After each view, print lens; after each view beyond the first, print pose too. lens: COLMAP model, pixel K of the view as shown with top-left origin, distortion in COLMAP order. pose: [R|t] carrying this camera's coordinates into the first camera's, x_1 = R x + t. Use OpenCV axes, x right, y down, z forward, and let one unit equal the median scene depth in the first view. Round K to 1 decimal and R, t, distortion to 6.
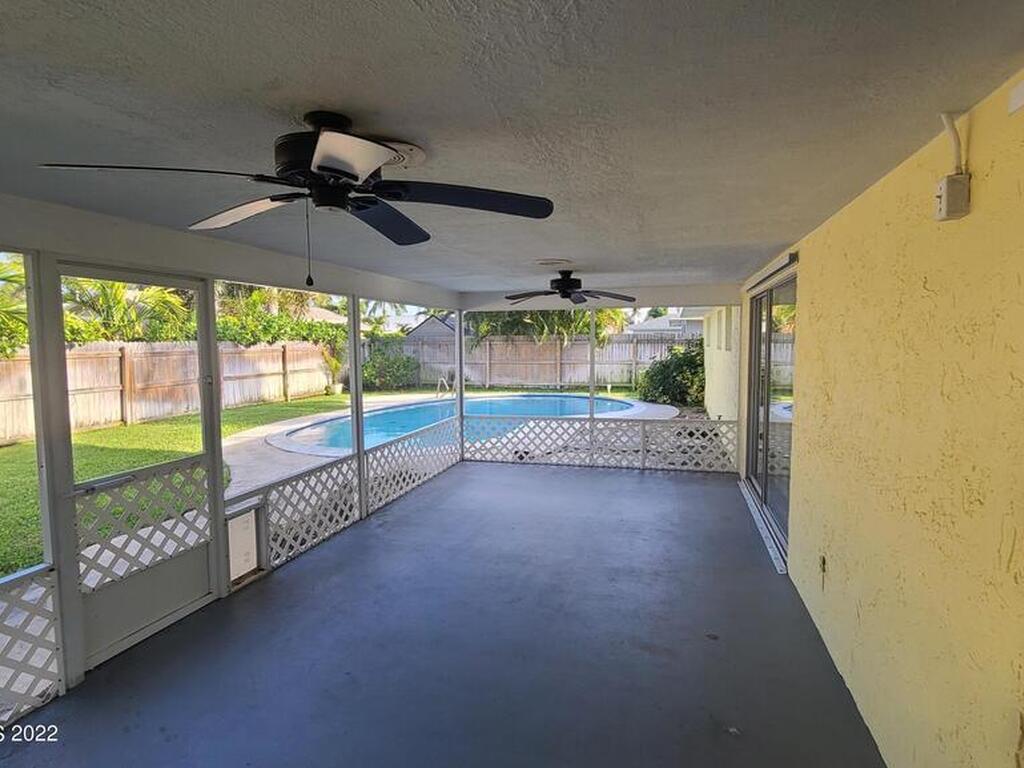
lens RADIAL K [[567.5, 0, 512.4], [0, 567.5, 383.3], [0, 0, 1]] dist [-0.003567, -0.000843]
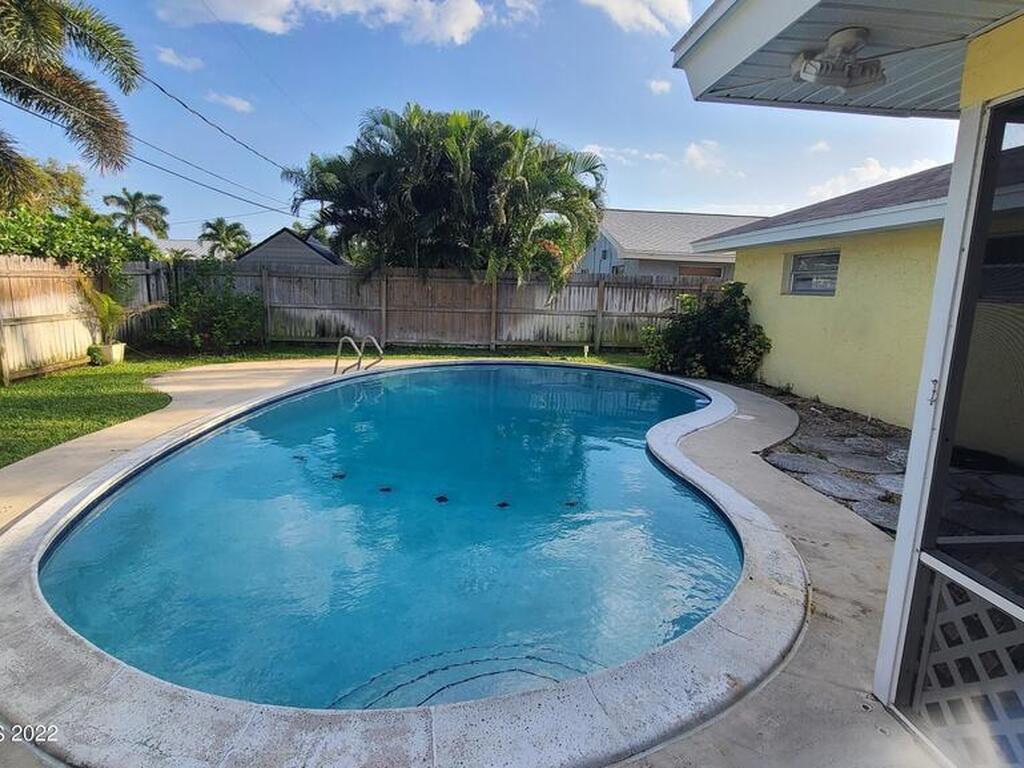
lens RADIAL K [[567.5, 0, 514.7], [0, 567.5, 380.6], [0, 0, 1]] dist [-0.003567, -0.000843]
pose [[0.928183, -0.024090, 0.371345, -0.157449], [-0.010112, 0.995901, 0.089880, -0.015762], [-0.371988, -0.087180, 0.924135, 0.364848]]
